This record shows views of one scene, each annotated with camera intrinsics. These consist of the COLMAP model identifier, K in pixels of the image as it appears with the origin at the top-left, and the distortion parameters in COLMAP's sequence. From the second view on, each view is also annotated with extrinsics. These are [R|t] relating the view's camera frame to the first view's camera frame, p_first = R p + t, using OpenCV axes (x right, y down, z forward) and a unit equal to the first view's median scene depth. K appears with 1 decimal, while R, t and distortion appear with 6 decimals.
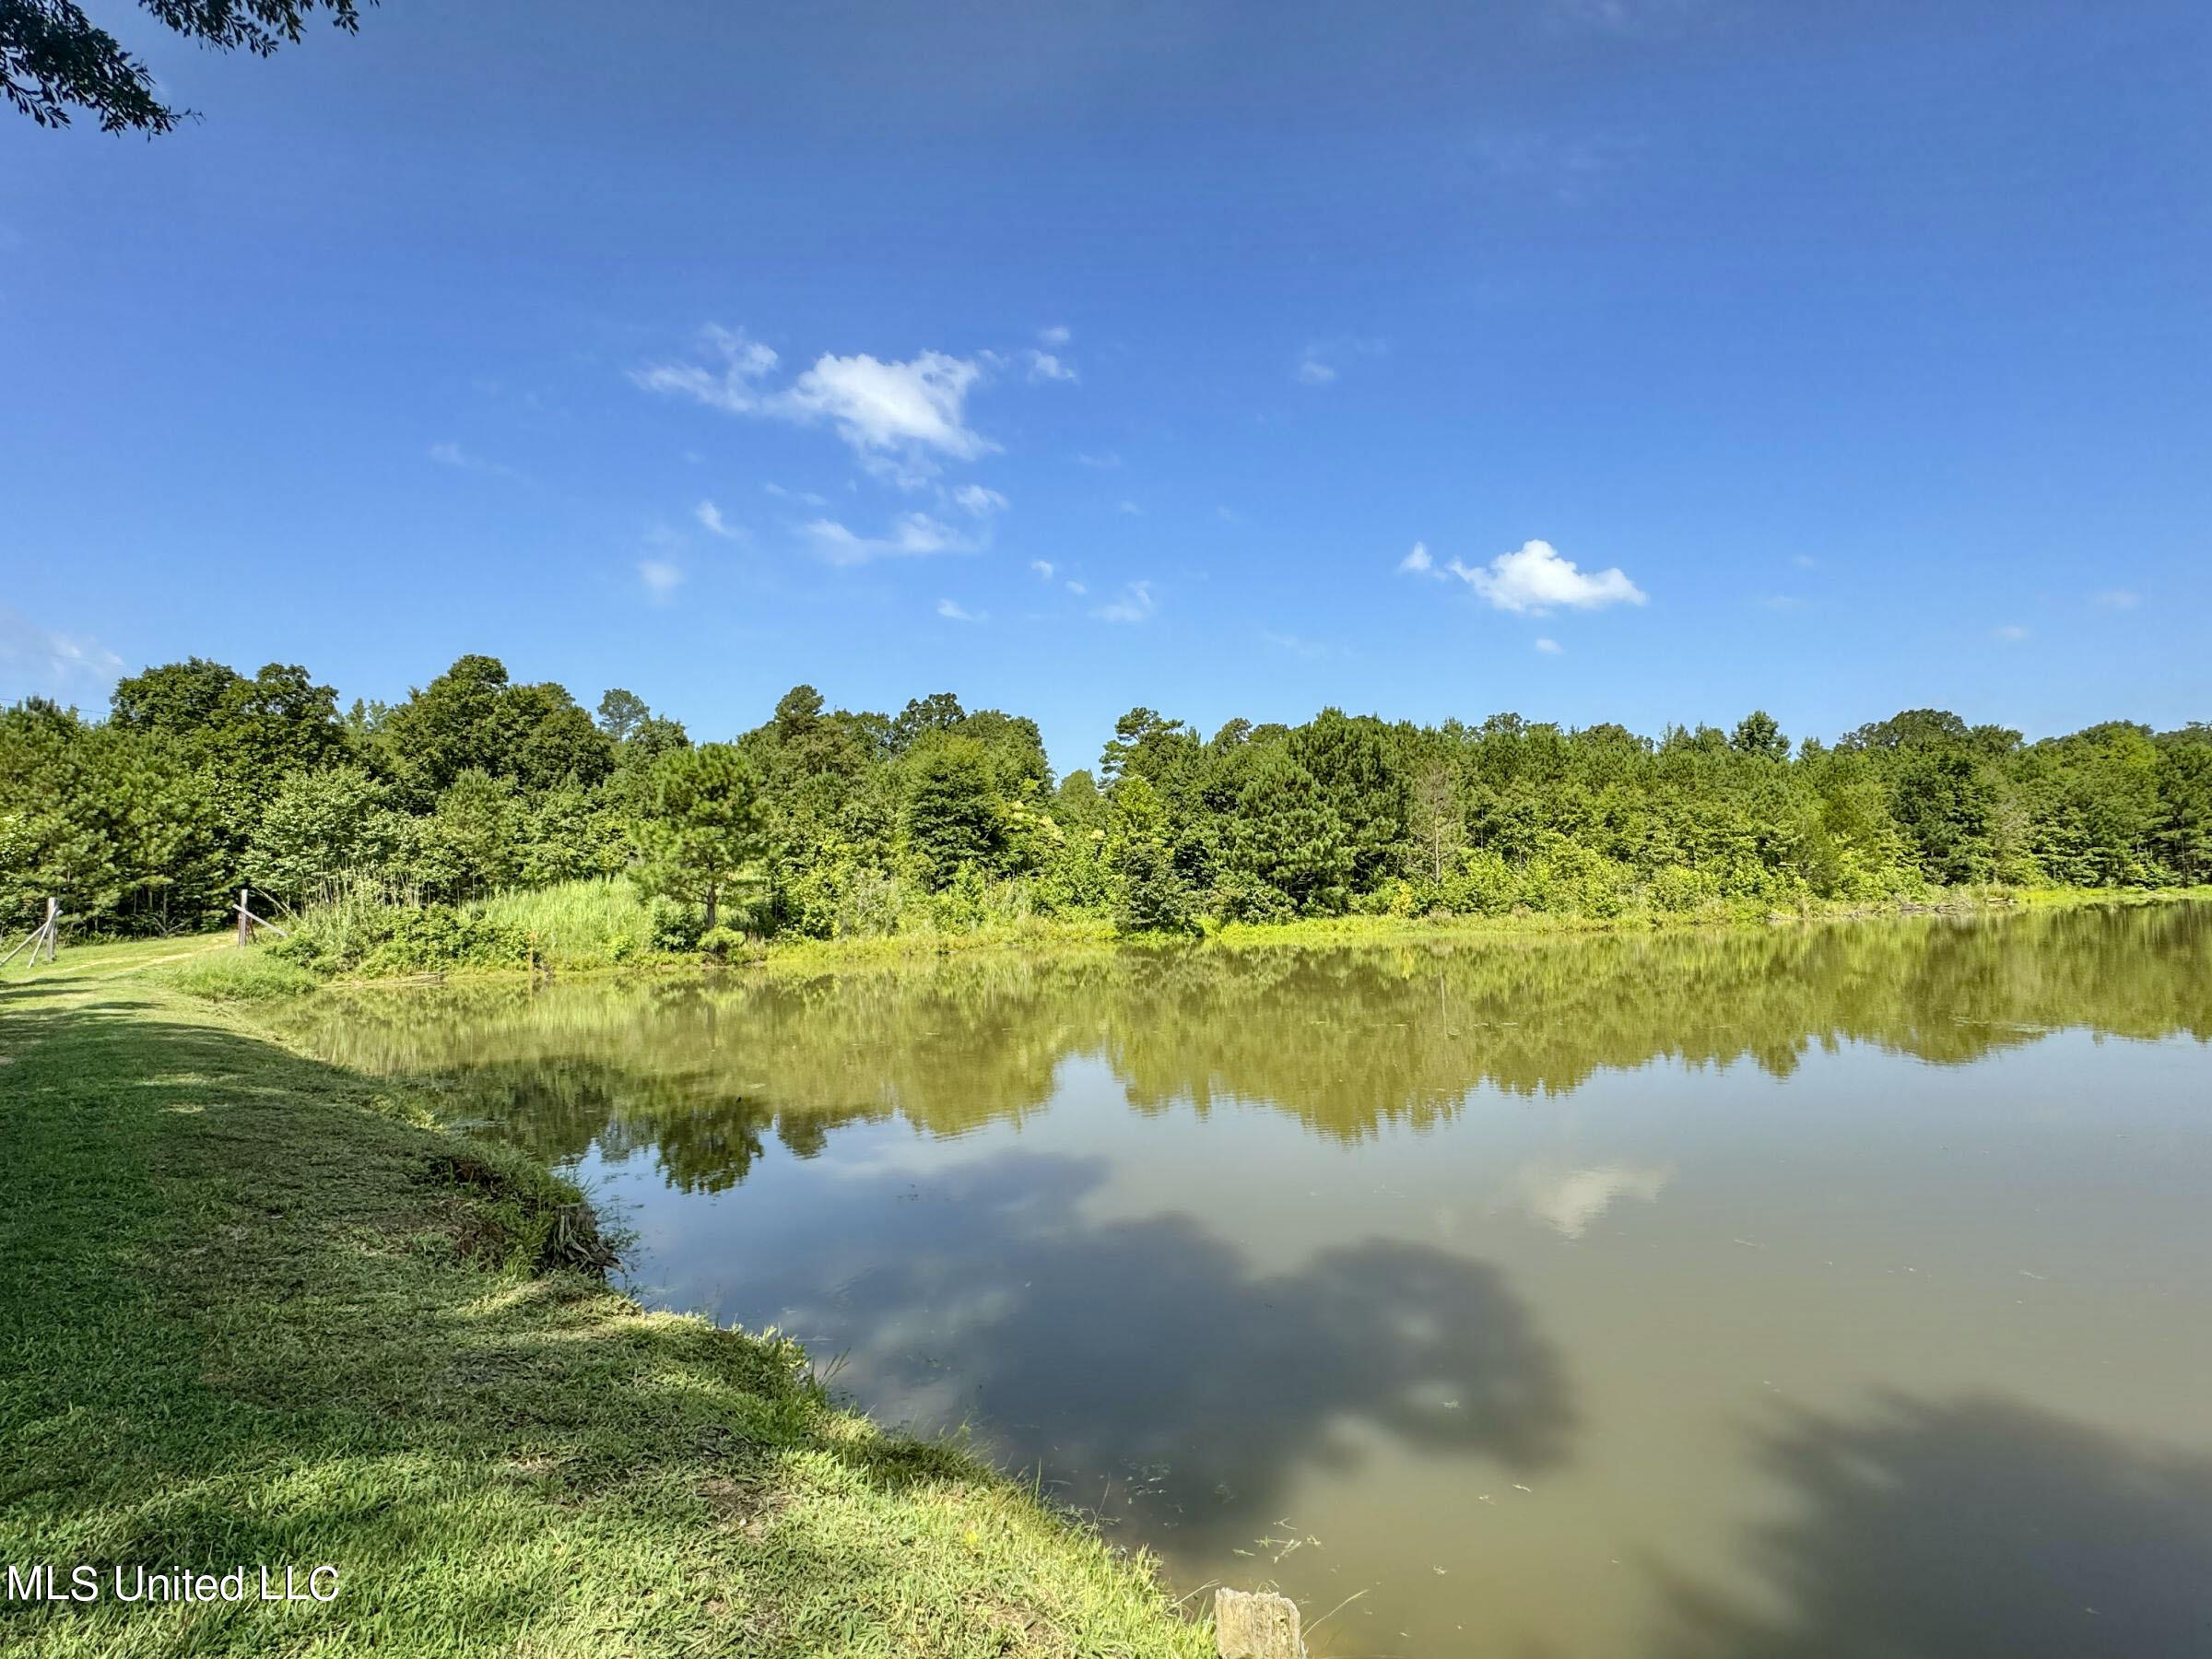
lens RADIAL K [[1053.8, 0, 1203.9], [0, 1053.8, 837.2], [0, 0, 1]] dist [0.018660, -0.000177]
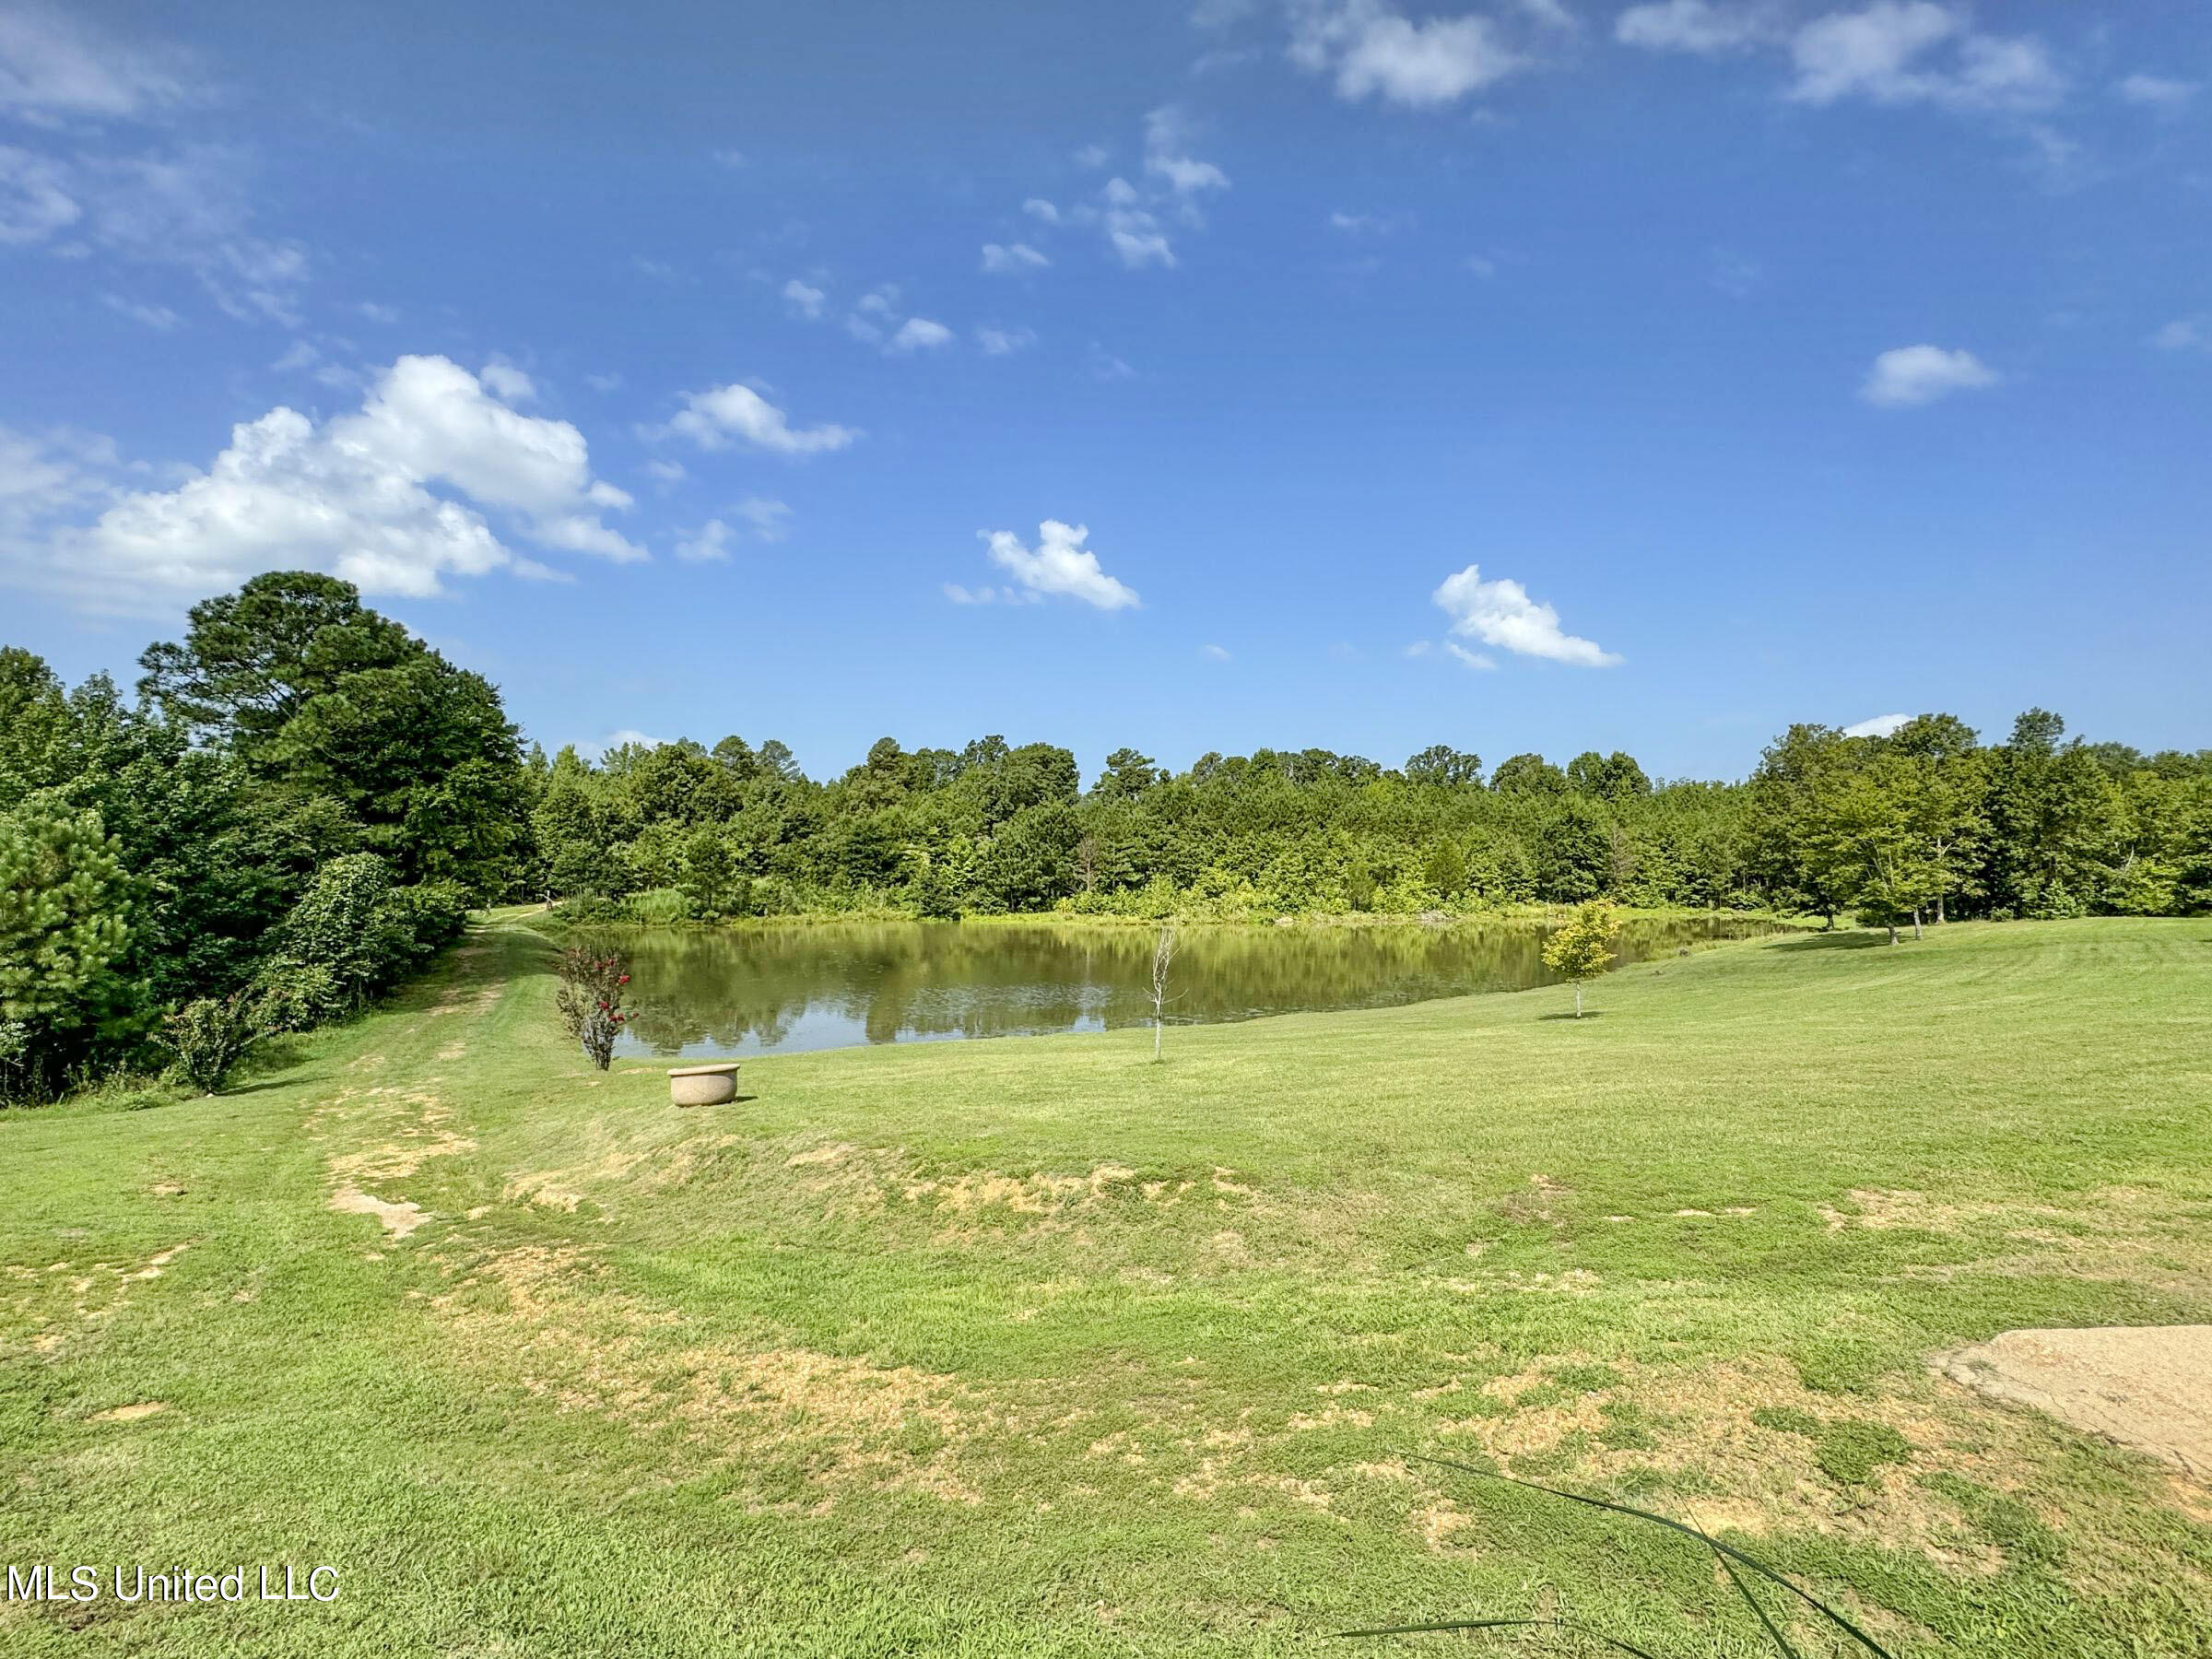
lens RADIAL K [[1053.8, 0, 1186.3], [0, 1053.8, 847.3], [0, 0, 1]] dist [0.018660, -0.000177]
pose [[0.978646, 0.022048, -0.204367, 0.592851], [-0.015567, 0.999325, 0.033264, -0.084905], [0.204963, -0.029372, 0.978329, -0.623256]]
